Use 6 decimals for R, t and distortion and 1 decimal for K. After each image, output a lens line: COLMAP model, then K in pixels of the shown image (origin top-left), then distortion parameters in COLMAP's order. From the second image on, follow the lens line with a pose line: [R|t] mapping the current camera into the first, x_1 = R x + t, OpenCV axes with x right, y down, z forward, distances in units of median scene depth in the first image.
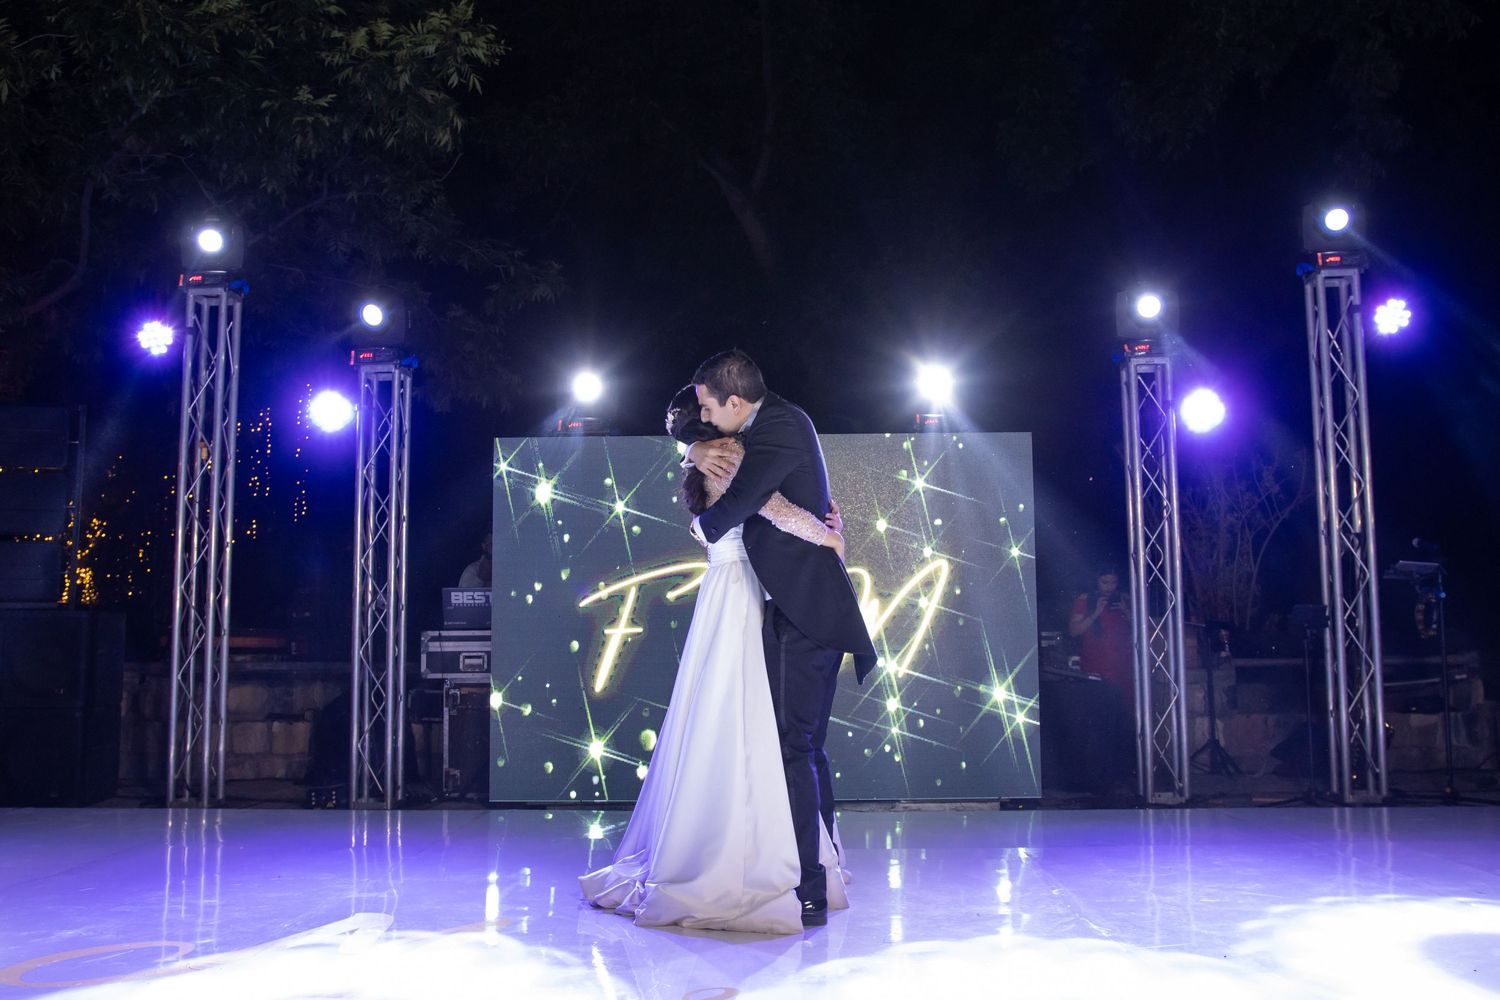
lens RADIAL K [[1432.6, 0, 743.7], [0, 1432.6, 474.3], [0, 0, 1]] dist [-0.055674, 0.000000]
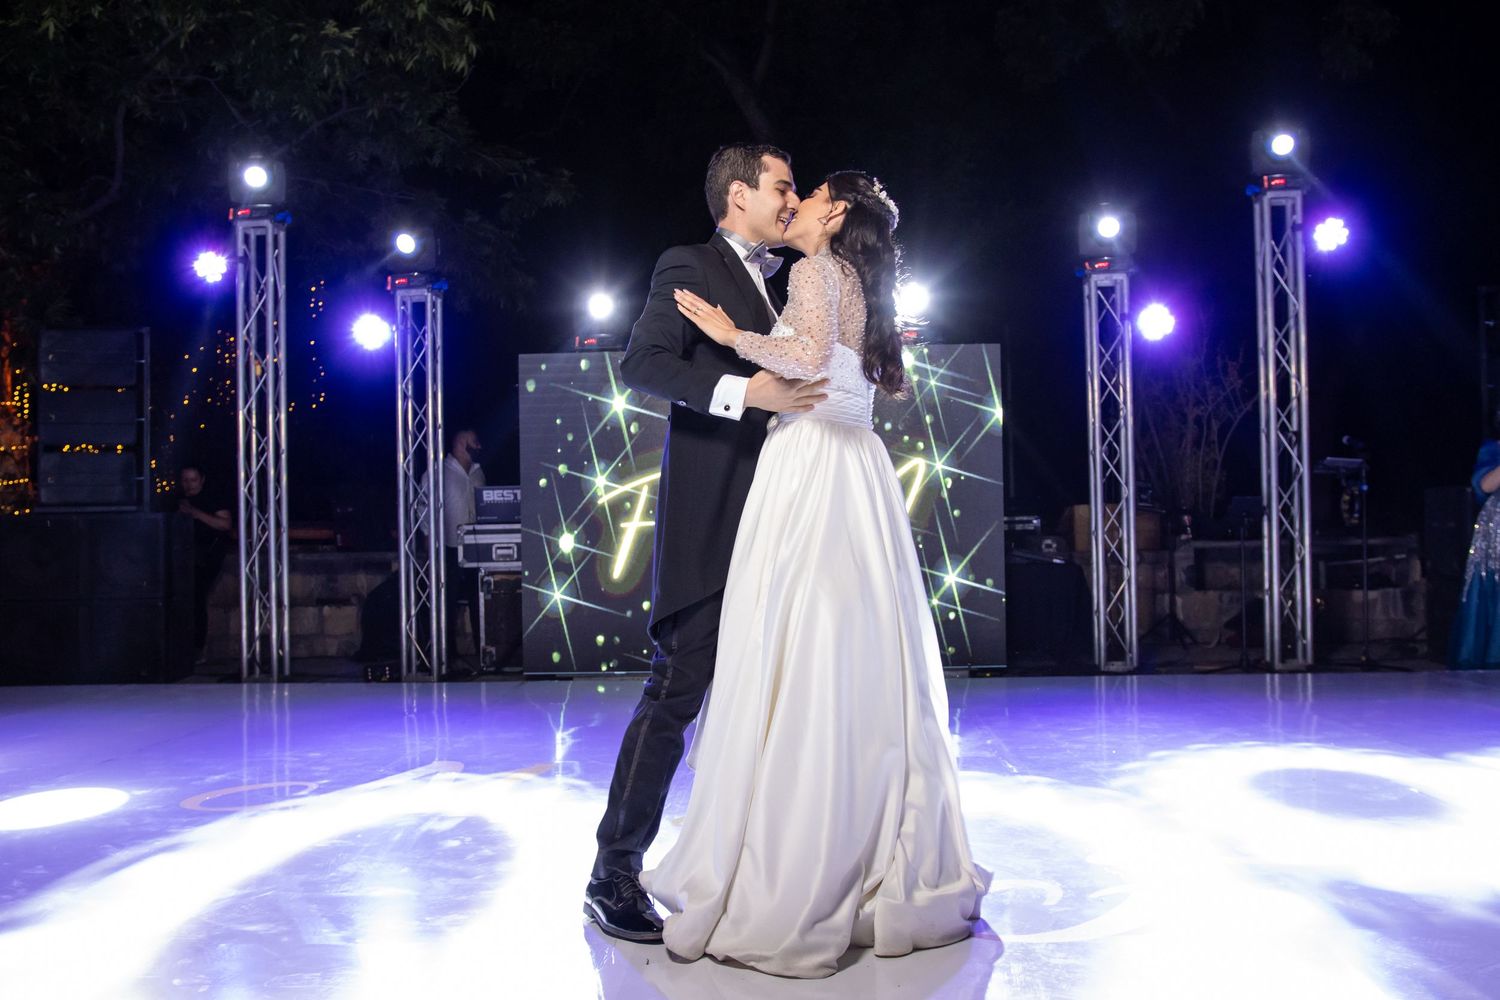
lens RADIAL K [[1511.0, 0, 733.5], [0, 1511.0, 498.4], [0, 0, 1]] dist [-0.057622, 0.000000]
pose [[0.999757, -0.010468, -0.019405, 0.014944], [0.012489, 0.994162, 0.107171, -0.036906], [0.018169, -0.107387, 0.994051, -0.178335]]
